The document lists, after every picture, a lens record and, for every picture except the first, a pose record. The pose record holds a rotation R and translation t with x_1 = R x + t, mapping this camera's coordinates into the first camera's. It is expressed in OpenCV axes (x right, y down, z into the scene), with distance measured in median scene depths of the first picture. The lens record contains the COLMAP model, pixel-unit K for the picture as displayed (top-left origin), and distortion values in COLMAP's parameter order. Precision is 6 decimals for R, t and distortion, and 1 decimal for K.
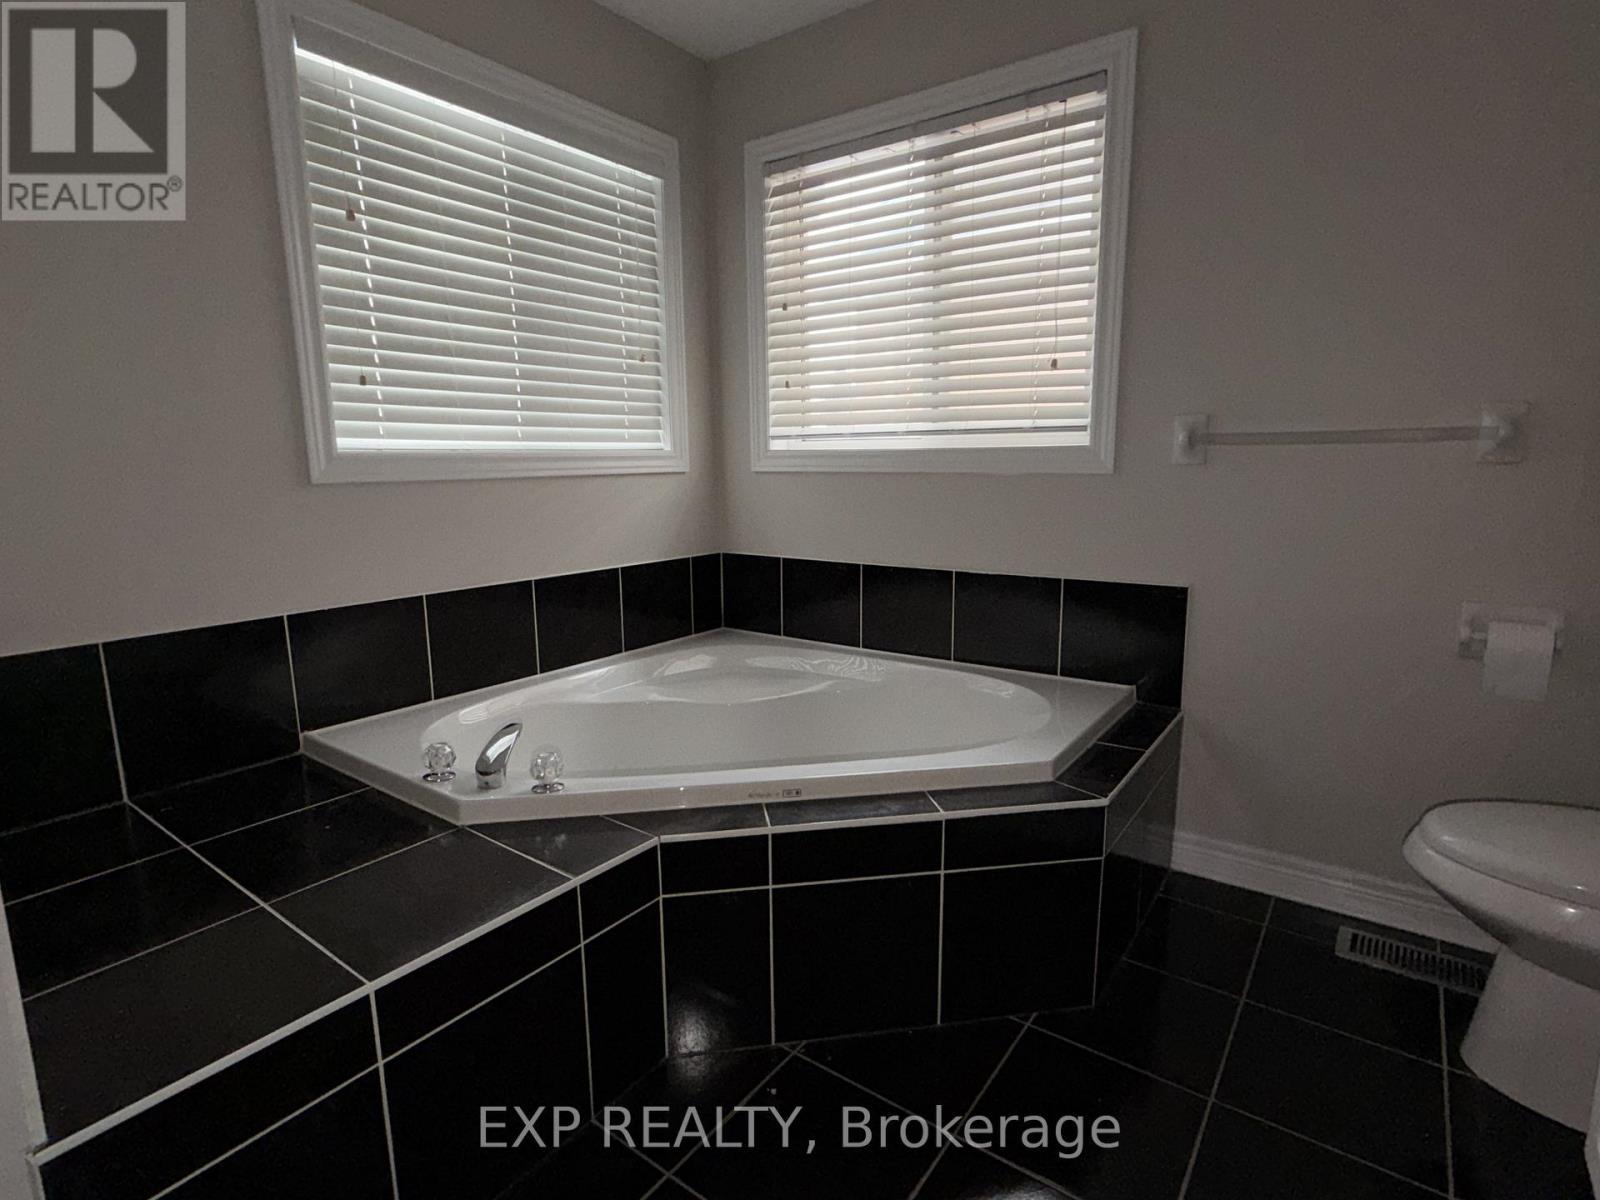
lens RADIAL K [[822.2, 0, 800.5], [0, 822.2, 603.7], [0, 0, 1]] dist [0.004453, -0.000088]
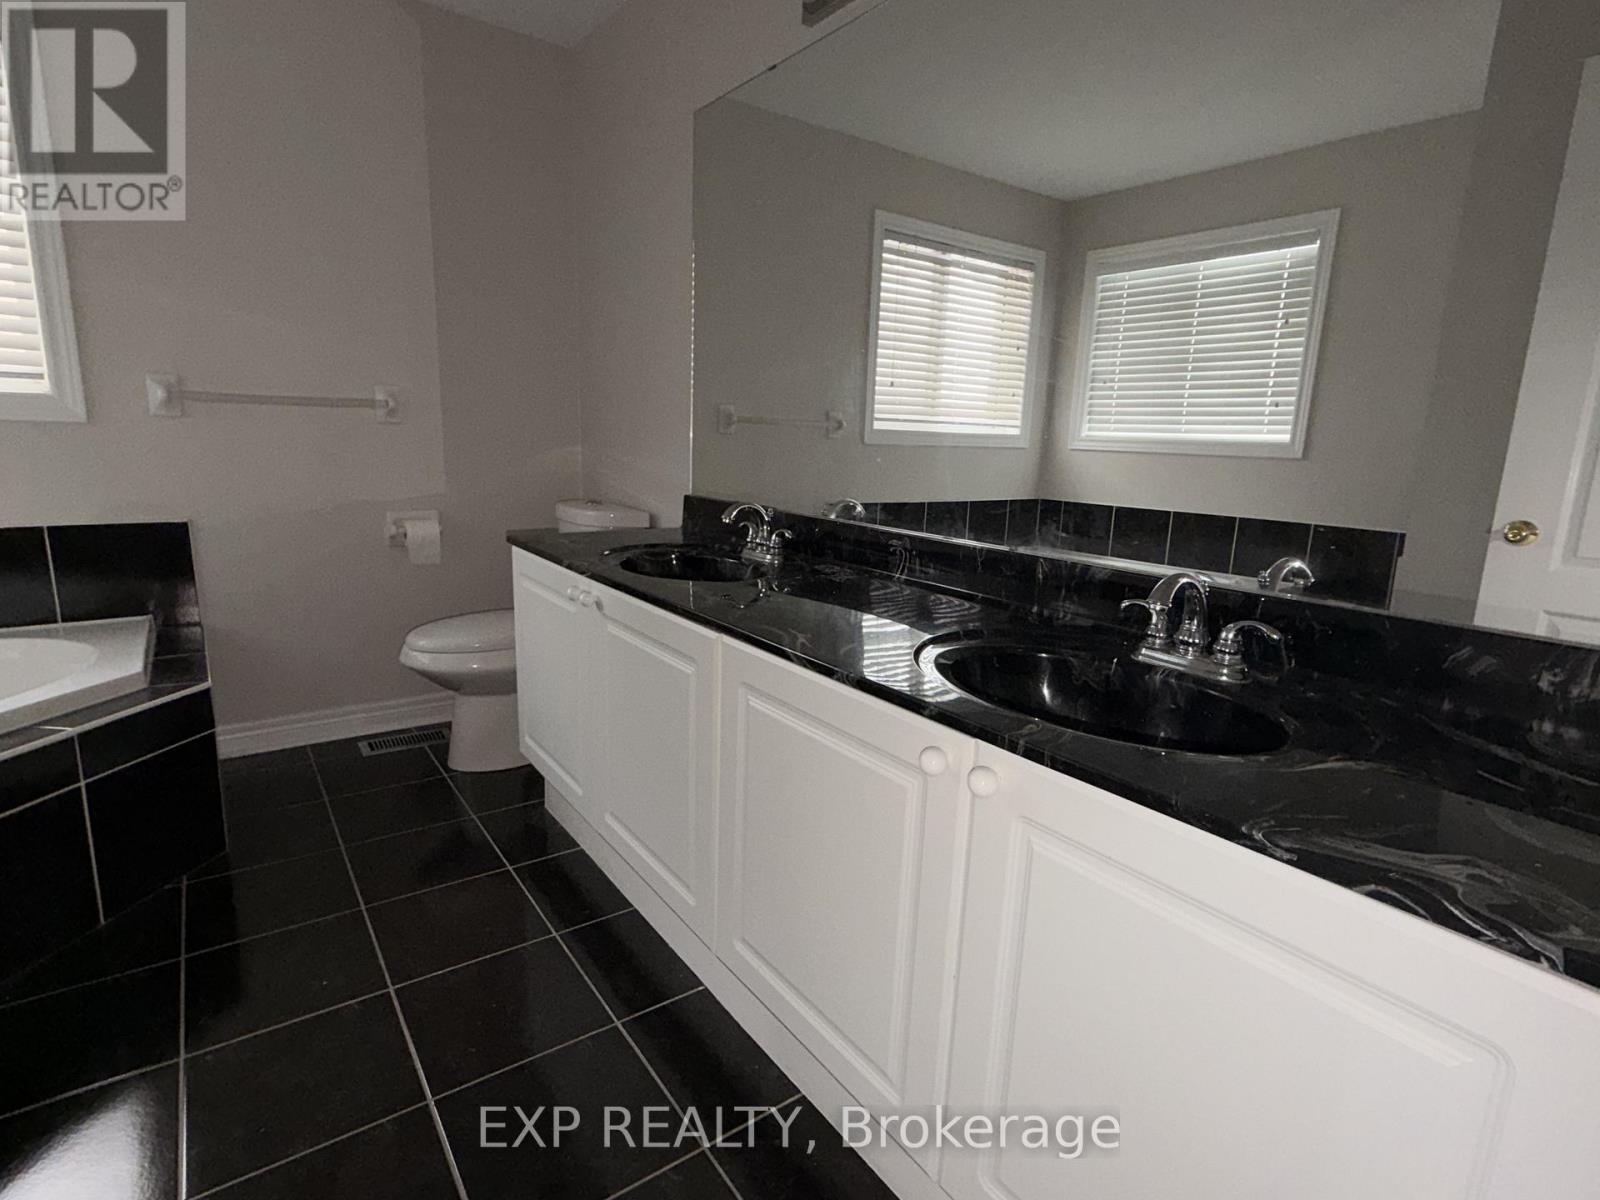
lens RADIAL K [[822.2, 0, 793.8], [0, 822.2, 598.3], [0, 0, 1]] dist [0.004453, -0.000088]
pose [[0.309616, -0.164117, 0.936591, -0.471378], [0.133654, 0.982725, 0.128018, 0.065430], [-0.941422, 0.085543, 0.326202, -0.239765]]
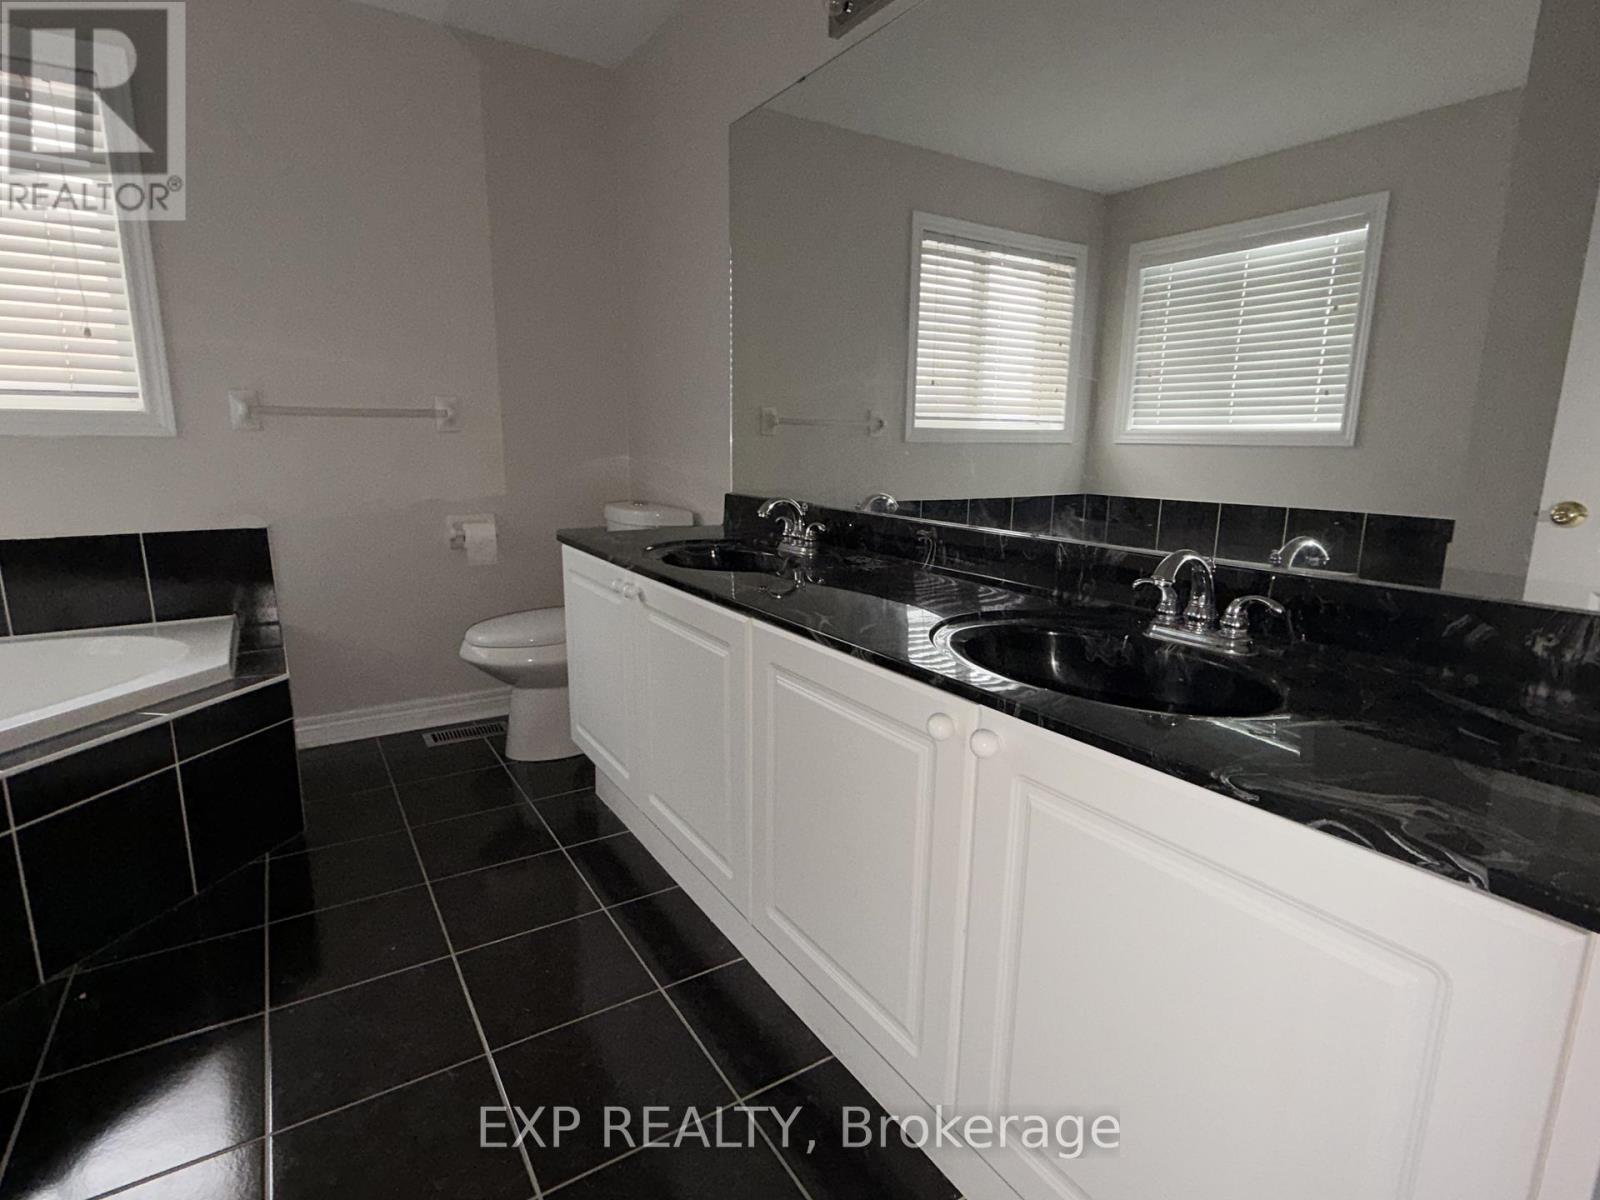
lens RADIAL K [[822.2, 0, 798.4], [0, 822.2, 600.3], [0, 0, 1]] dist [0.004453, -0.000088]
pose [[0.363193, -0.165476, 0.916902, -0.505388], [0.152317, 0.981408, 0.116784, 0.082427], [-0.919179, 0.097244, 0.381645, -0.278202]]
